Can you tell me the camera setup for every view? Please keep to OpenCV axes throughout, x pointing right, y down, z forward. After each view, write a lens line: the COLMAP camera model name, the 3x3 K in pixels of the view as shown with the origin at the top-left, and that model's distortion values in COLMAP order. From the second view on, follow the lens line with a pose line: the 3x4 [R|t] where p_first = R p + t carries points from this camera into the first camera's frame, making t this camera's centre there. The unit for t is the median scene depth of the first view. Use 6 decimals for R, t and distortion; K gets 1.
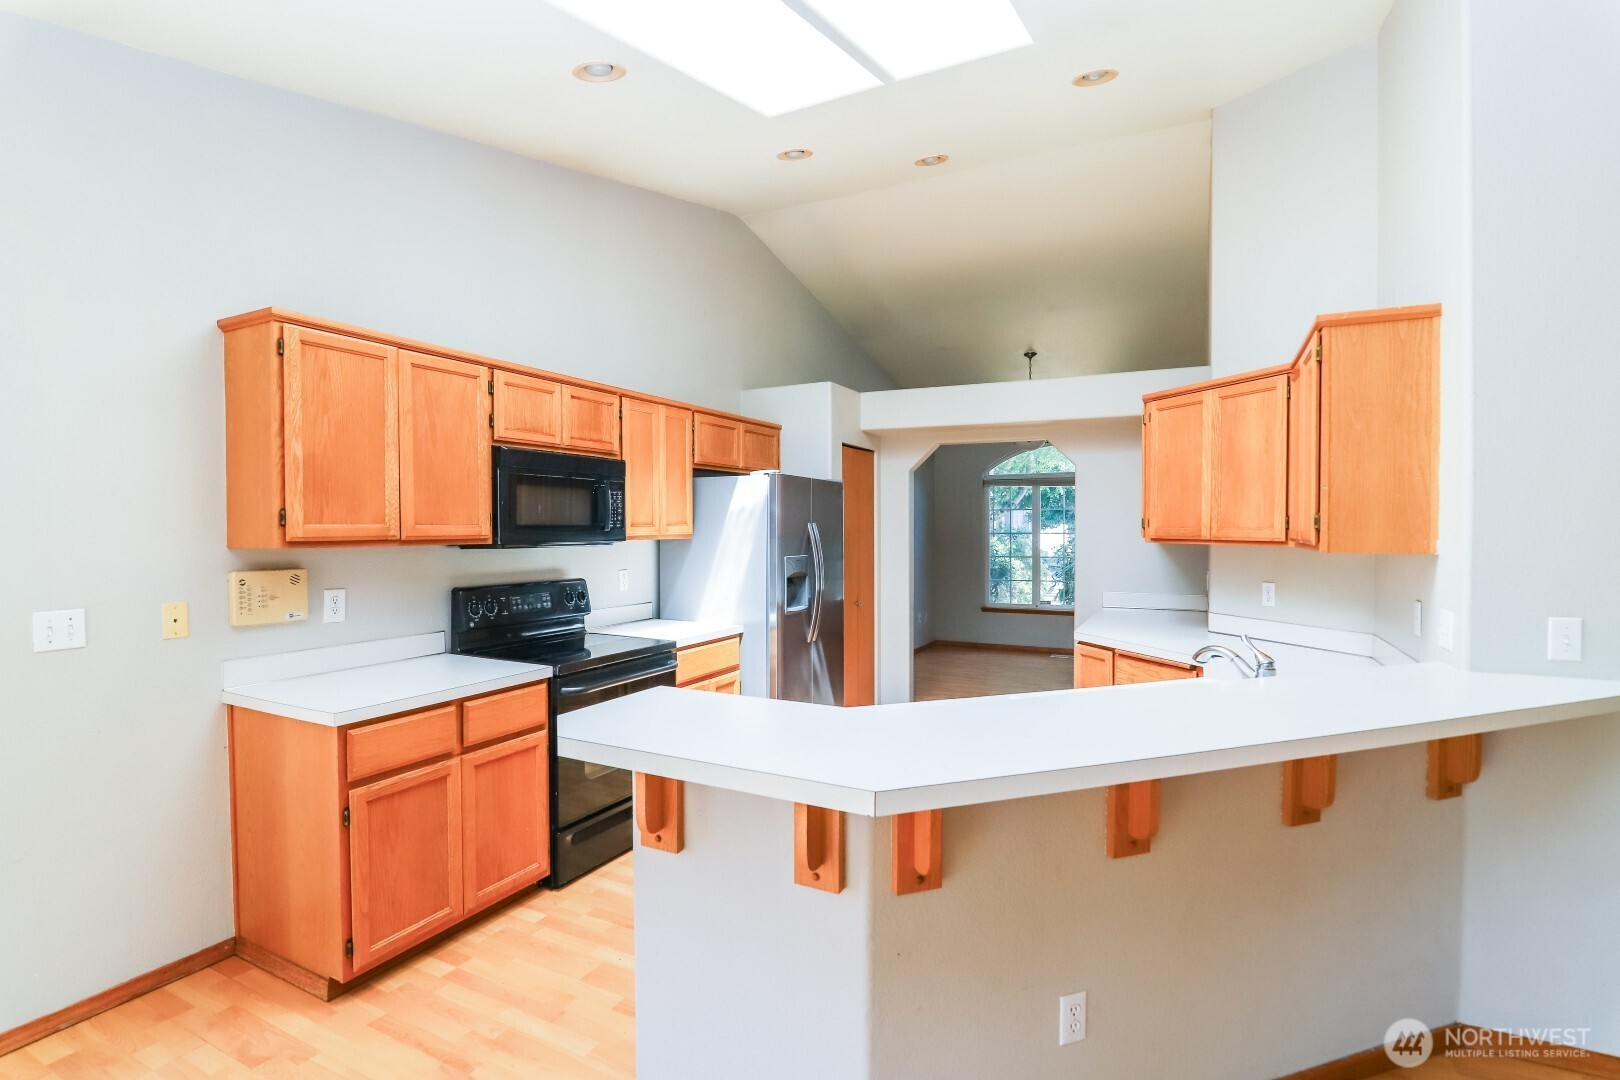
lens RADIAL K [[763.5, 0, 811.9], [0, 763.5, 538.8], [0, 0, 1]] dist [-0.019367, 0.000839]
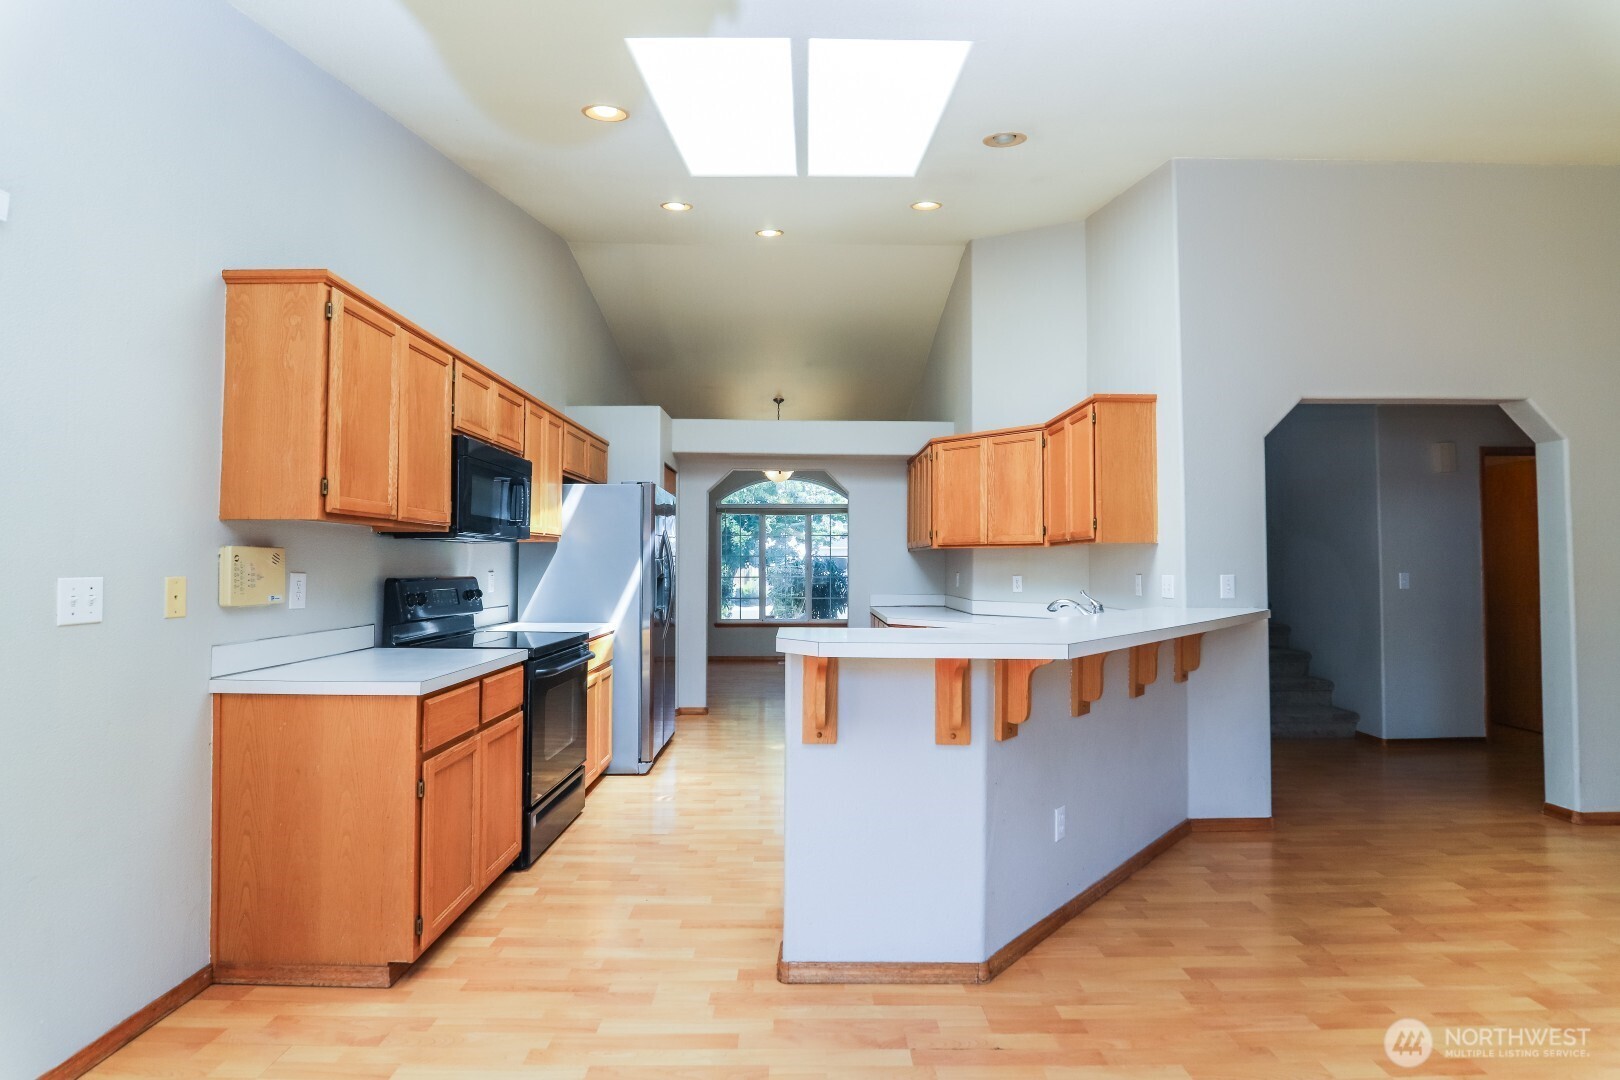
lens RADIAL K [[752.8, 0, 809.8], [0, 752.8, 538.1], [0, 0, 1]] dist [-0.019409, 0.000556]
pose [[0.888473, 0.019764, 0.458503, -0.439995], [0.004401, 0.998659, -0.051575, 0.065775], [-0.458908, 0.047841, 0.887195, -0.085347]]
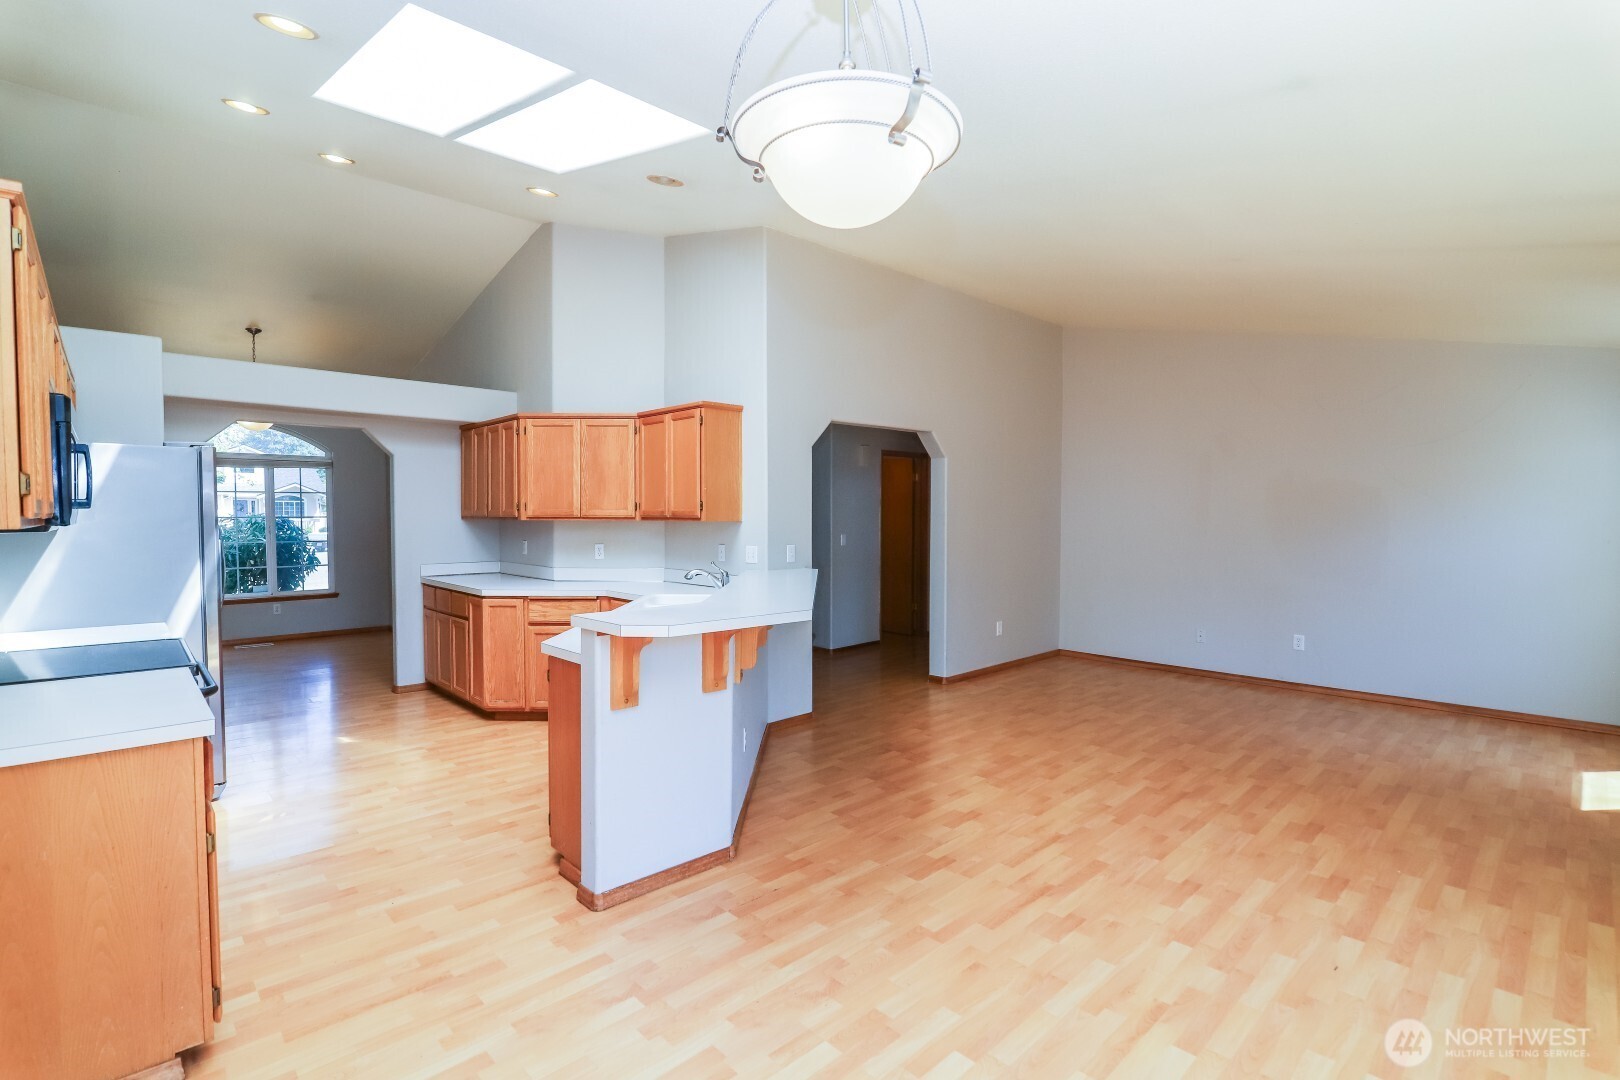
lens RADIAL K [[755.8, 0, 808.1], [0, 755.8, 536.4], [0, 0, 1]] dist [-0.017841, -0.000004]
pose [[0.336350, -0.027755, 0.941328, -0.830178], [0.015074, 0.999596, 0.024087, 0.011083], [-0.941616, 0.006088, 0.336632, 0.062021]]
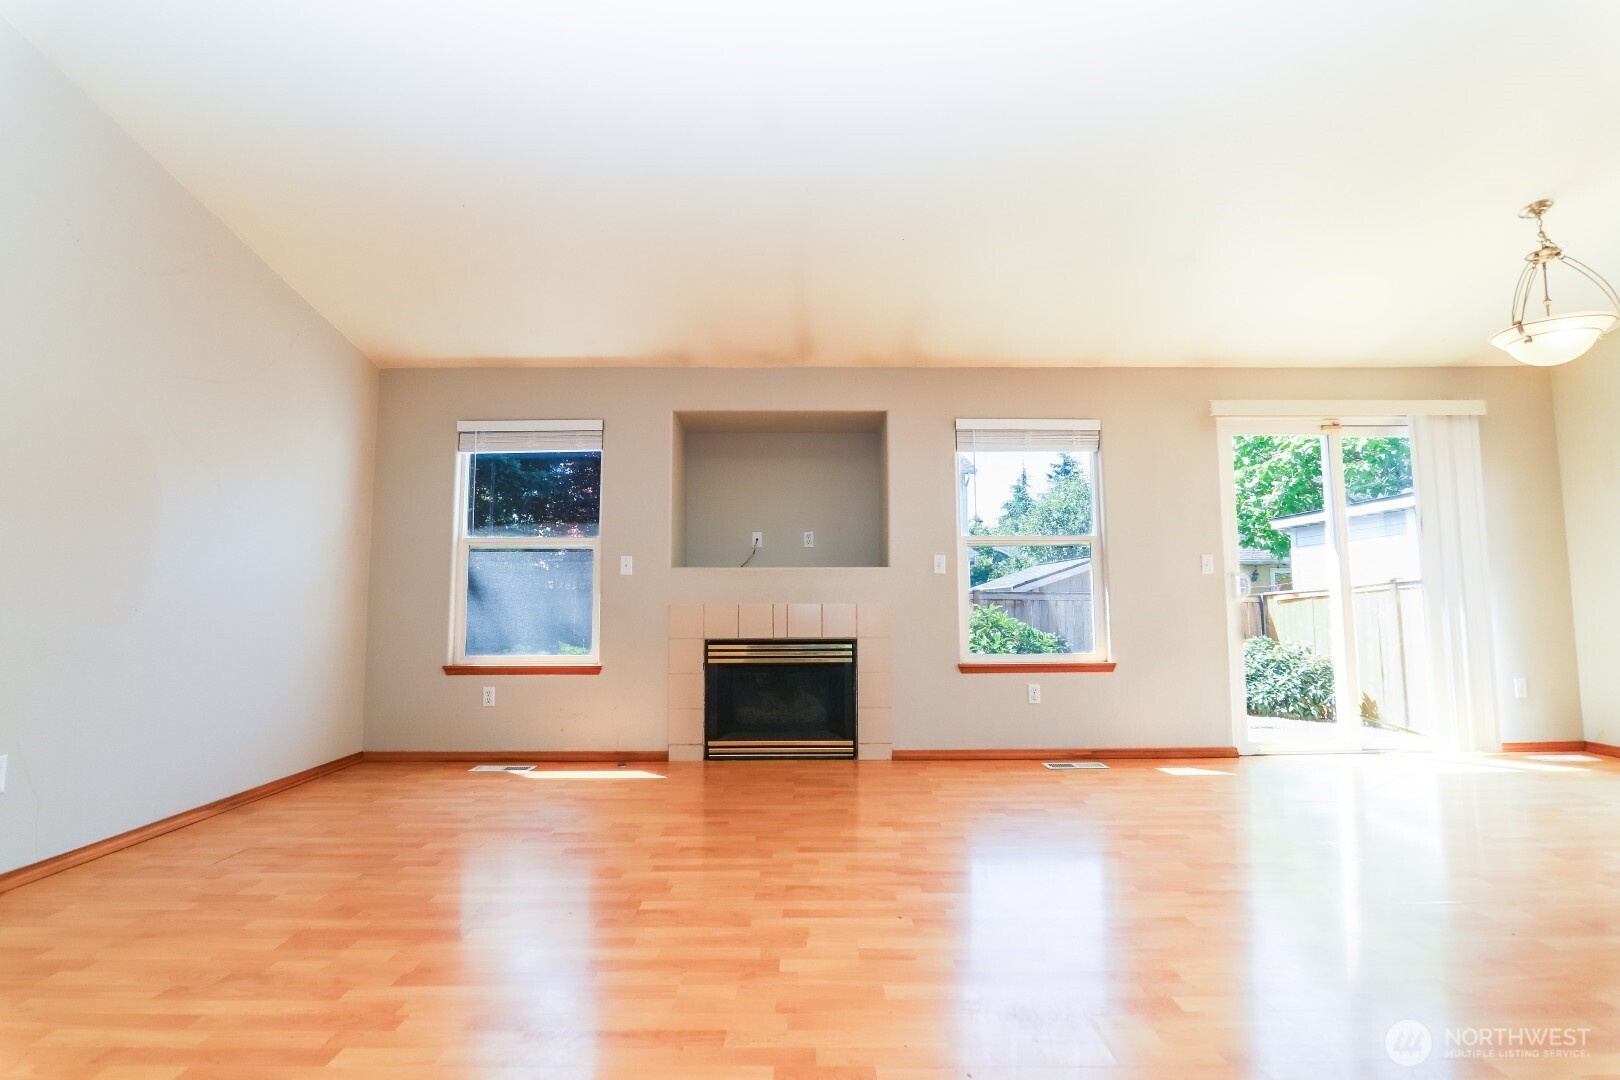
lens RADIAL K [[752.8, 0, 809.8], [0, 752.8, 538.1], [0, 0, 1]] dist [-0.019409, 0.000556]
pose [[-0.886805, -0.034032, -0.460889, 0.940965], [-0.001259, 0.997459, -0.071231, 0.150656], [0.462142, -0.062587, -0.884595, 0.590091]]
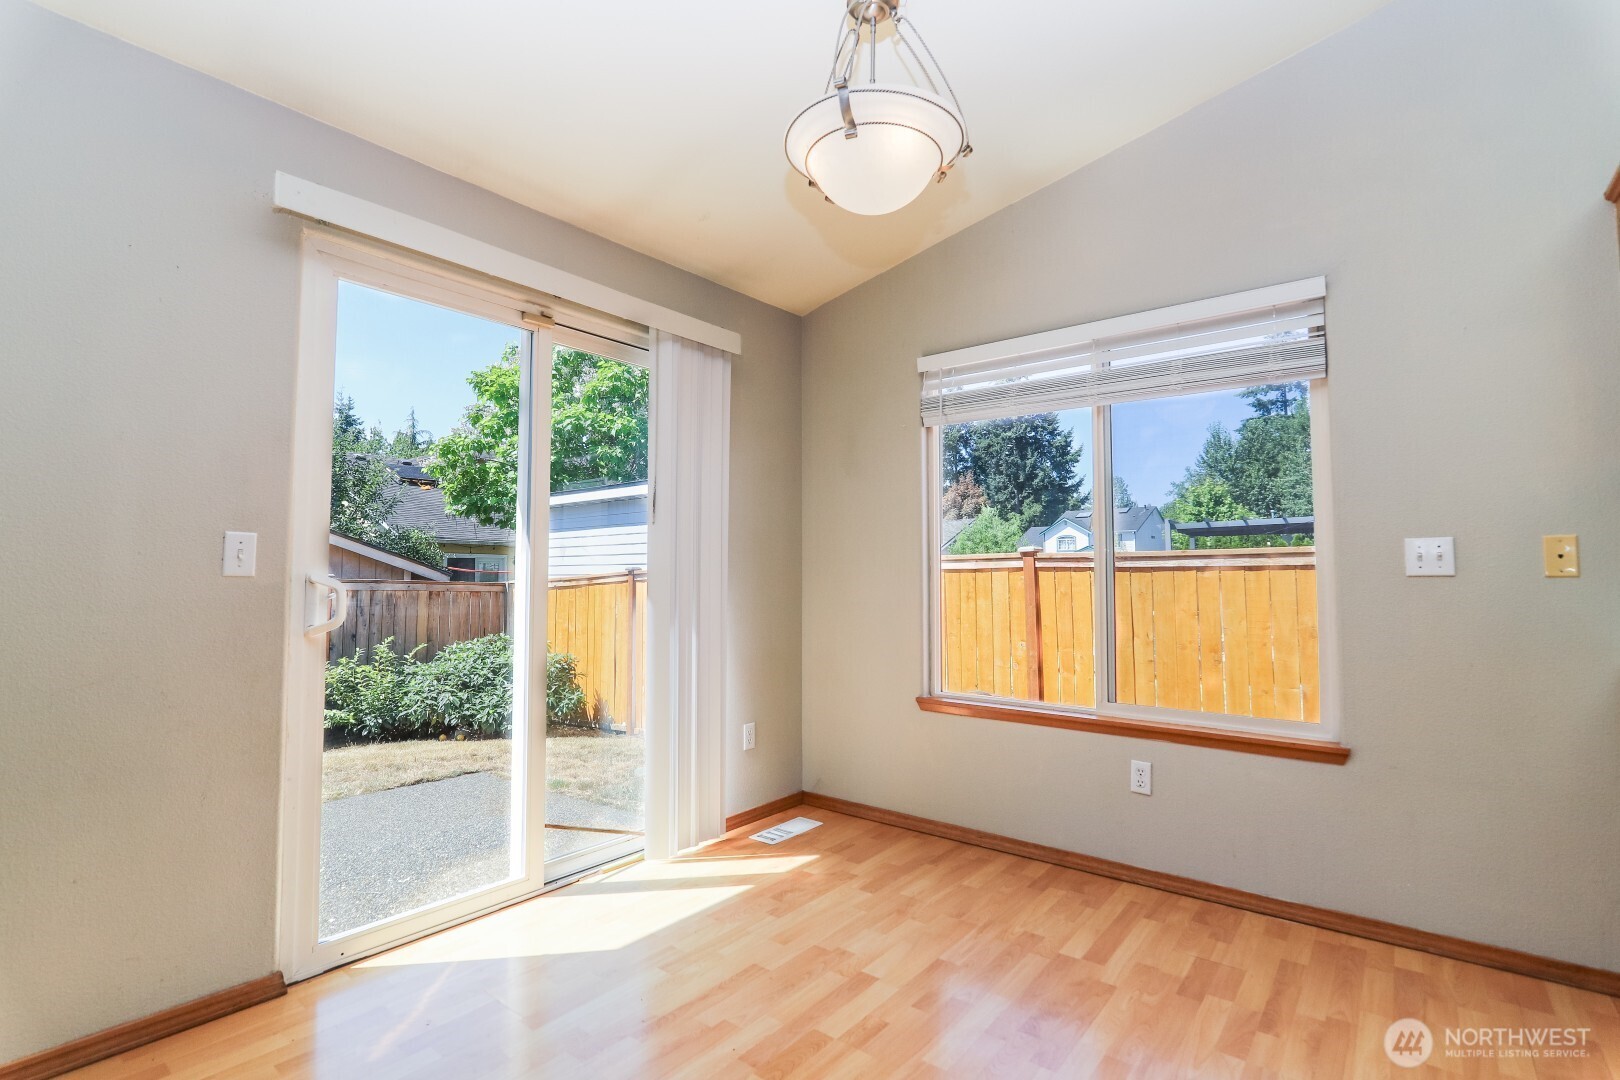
lens RADIAL K [[752.7, 0, 803.9], [0, 752.7, 540.1], [0, 0, 1]] dist [-0.022129, -0.000388]
pose [[-0.209723, -0.047989, -0.976582, 0.113010], [-0.015611, 0.998832, -0.045730, 0.106253], [0.977636, 0.005655, -0.210227, 0.249958]]
